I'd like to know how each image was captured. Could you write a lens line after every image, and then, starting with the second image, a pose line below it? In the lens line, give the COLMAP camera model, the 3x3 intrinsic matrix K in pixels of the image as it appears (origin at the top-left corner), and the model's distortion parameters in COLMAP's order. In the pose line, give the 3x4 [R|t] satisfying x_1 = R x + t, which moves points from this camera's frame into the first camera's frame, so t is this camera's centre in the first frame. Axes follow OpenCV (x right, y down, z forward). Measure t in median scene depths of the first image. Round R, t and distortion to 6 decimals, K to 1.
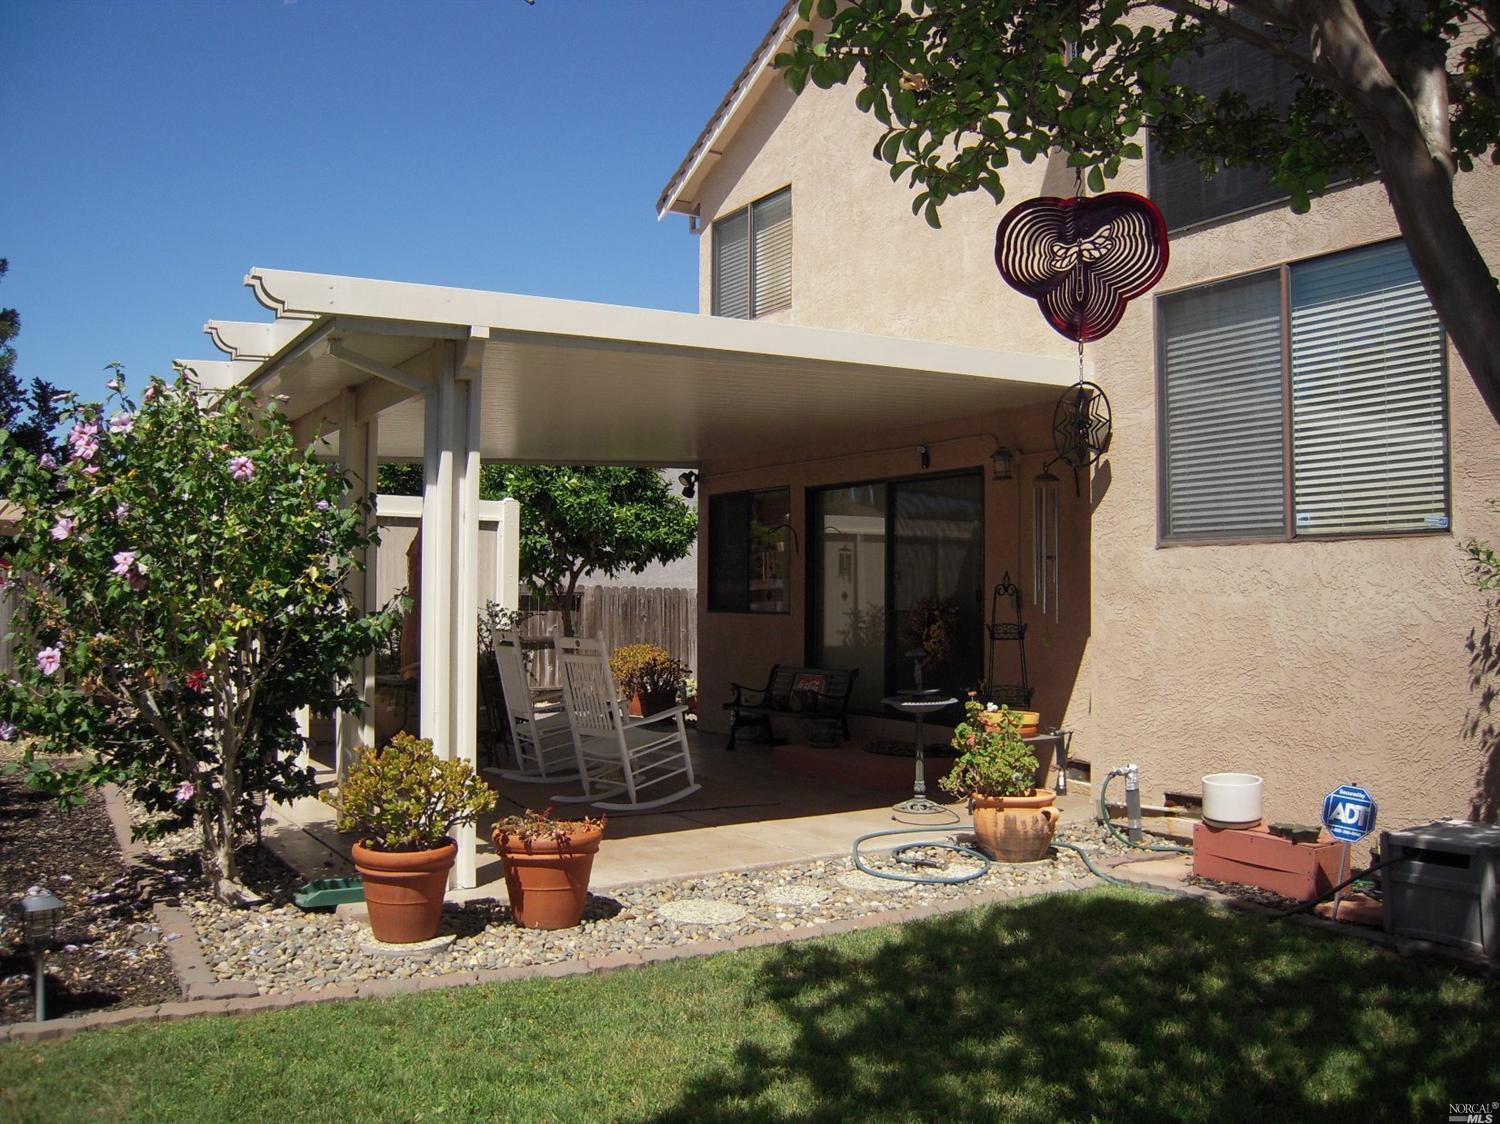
lens RADIAL K [[1279.7, 0, 755.5], [0, 1279.7, 553.9], [0, 0, 1]] dist [-0.114349, 0.072999]
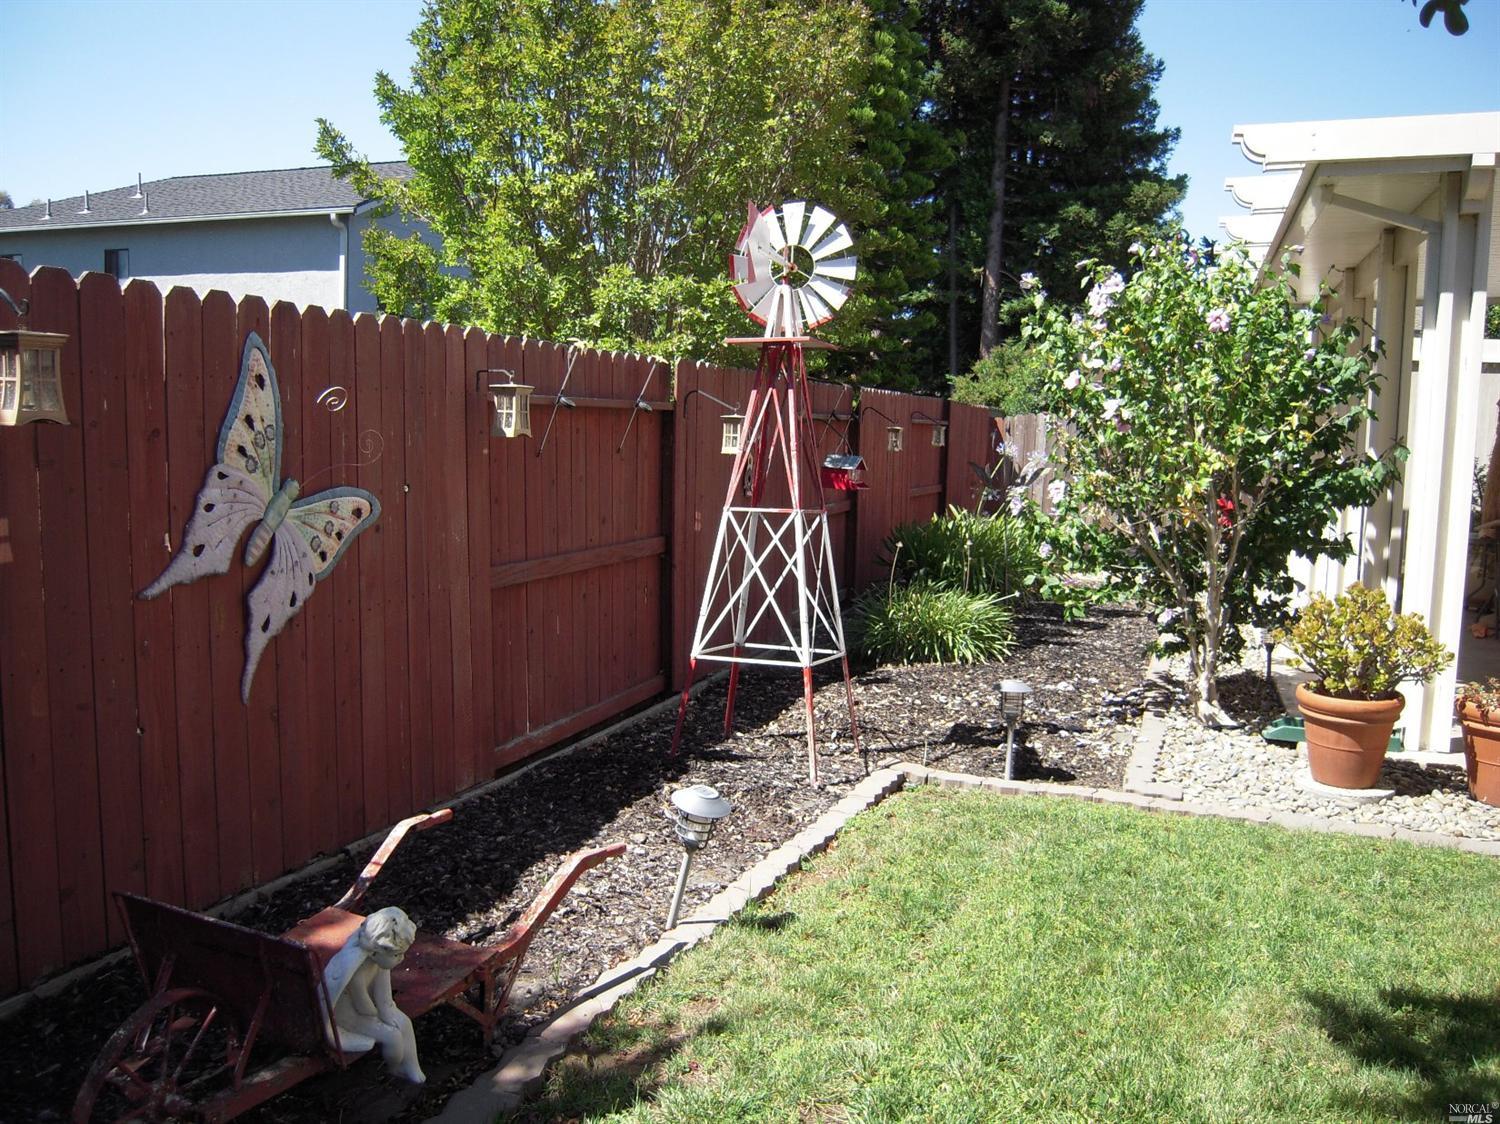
lens RADIAL K [[1279.7, 0, 755.5], [0, 1279.7, 553.9], [0, 0, 1]] dist [-0.114349, 0.072999]
pose [[0.629565, 0.089837, -0.771737, 0.172555], [0.003139, 0.992990, 0.118154, 0.000827], [0.776942, -0.076808, 0.624870, 0.014430]]
